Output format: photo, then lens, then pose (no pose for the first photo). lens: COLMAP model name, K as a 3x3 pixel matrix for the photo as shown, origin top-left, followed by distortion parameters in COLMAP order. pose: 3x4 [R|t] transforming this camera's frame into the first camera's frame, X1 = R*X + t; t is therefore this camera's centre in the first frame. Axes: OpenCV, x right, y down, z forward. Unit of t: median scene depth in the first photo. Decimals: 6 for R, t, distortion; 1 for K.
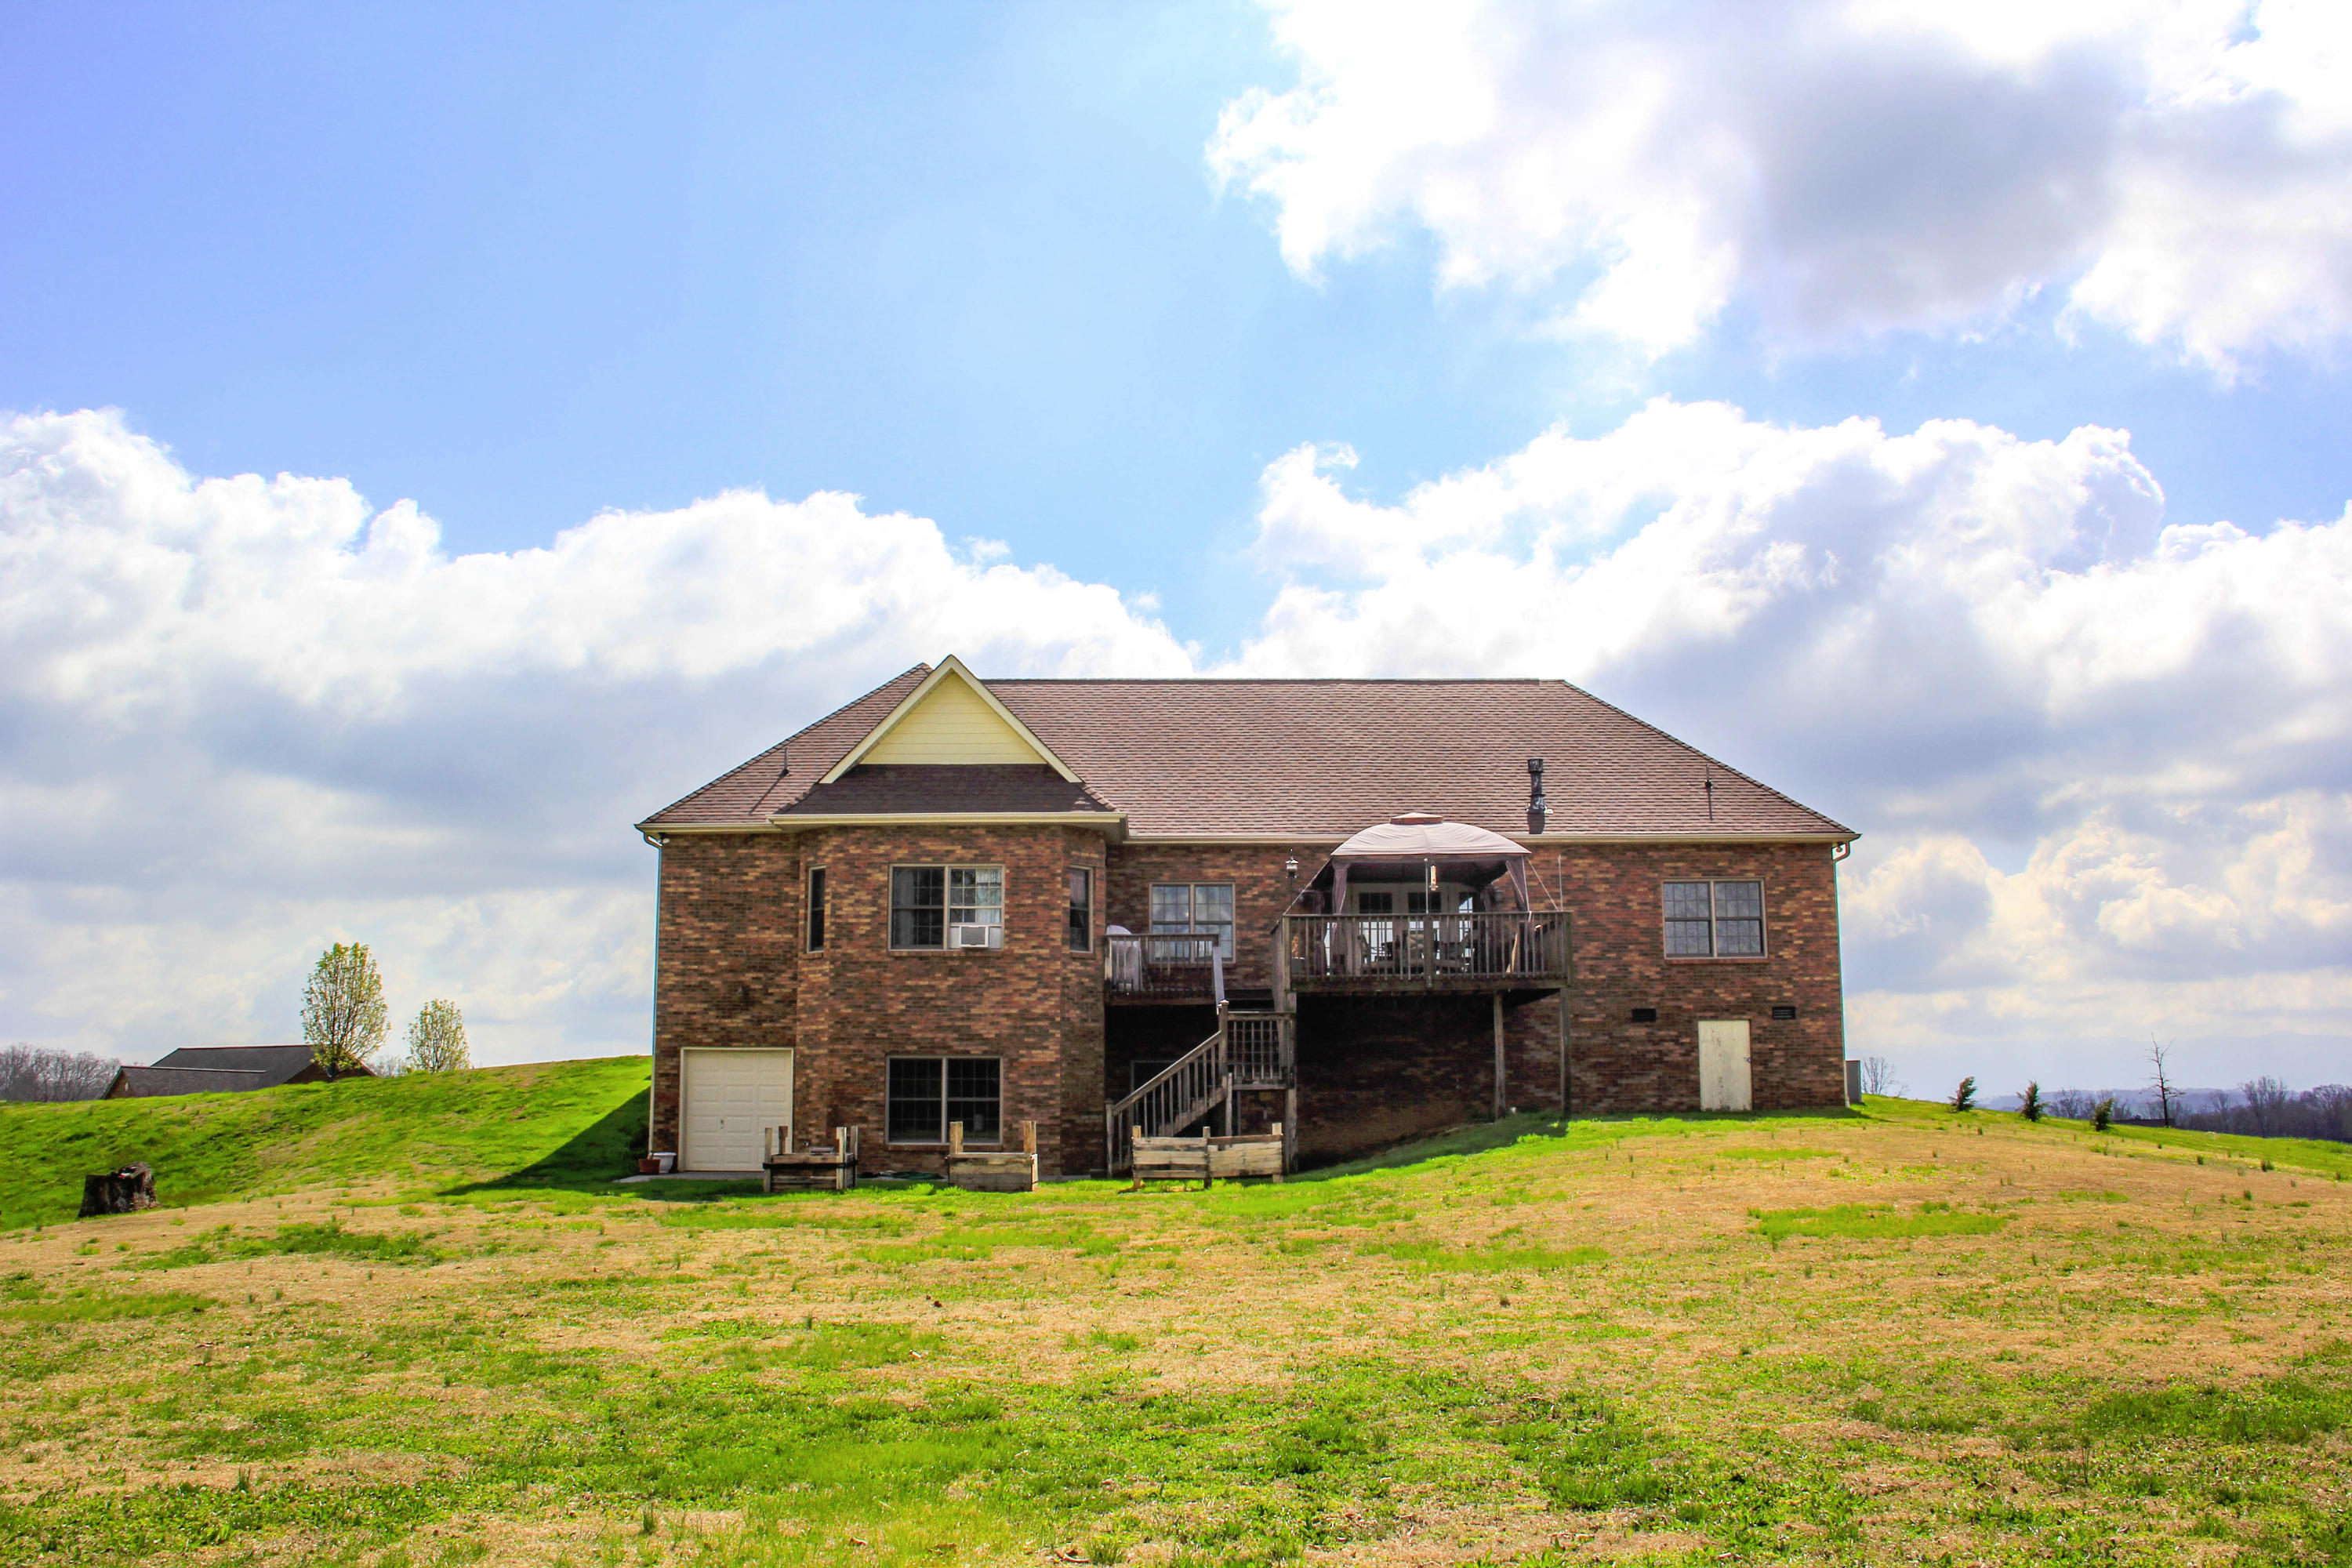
lens RADIAL K [[1953.7, 0, 1178.2], [0, 1953.7, 769.0], [0, 0, 1]] dist [-0.123868, 0.012223]
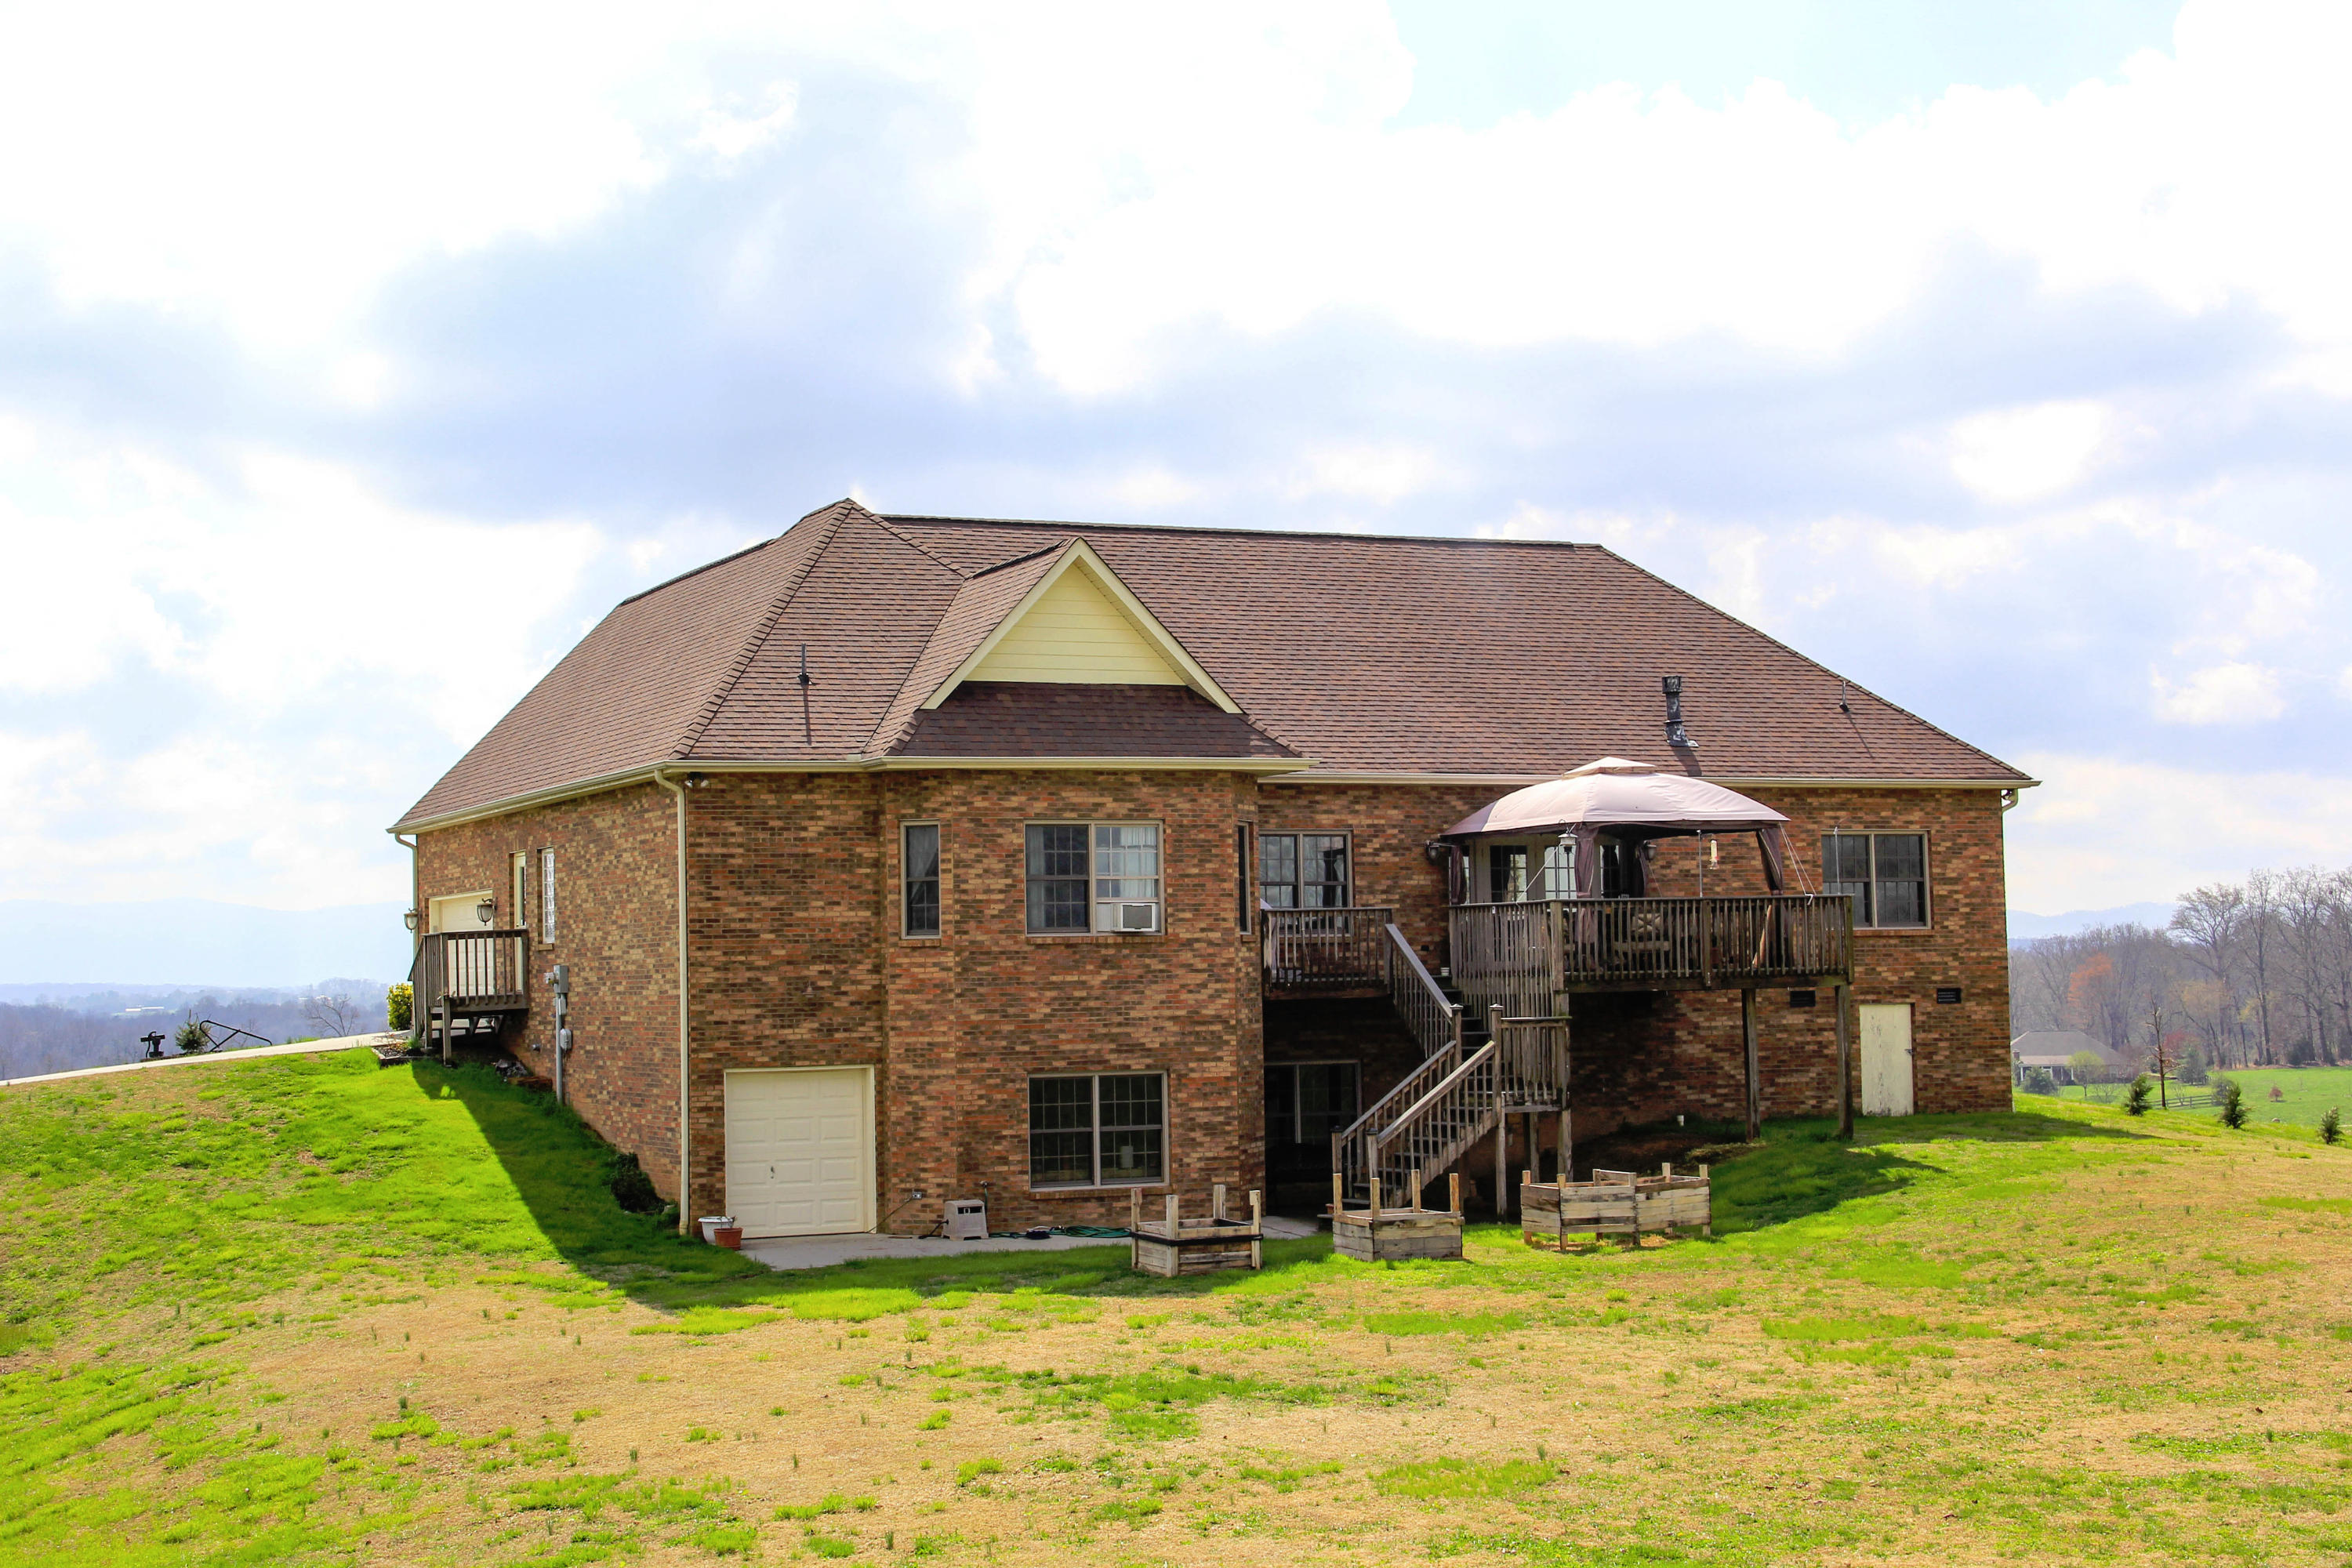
lens RADIAL K [[3459.2, 0, 1176.2], [0, 3459.2, 776.8], [0, 0, 1]] dist [0.203033, 0.000000]
pose [[0.915473, 0.010559, 0.402242, -0.629082], [-0.057034, 0.992968, 0.103740, -0.109698], [-0.398318, -0.117913, 0.909637, -0.237420]]
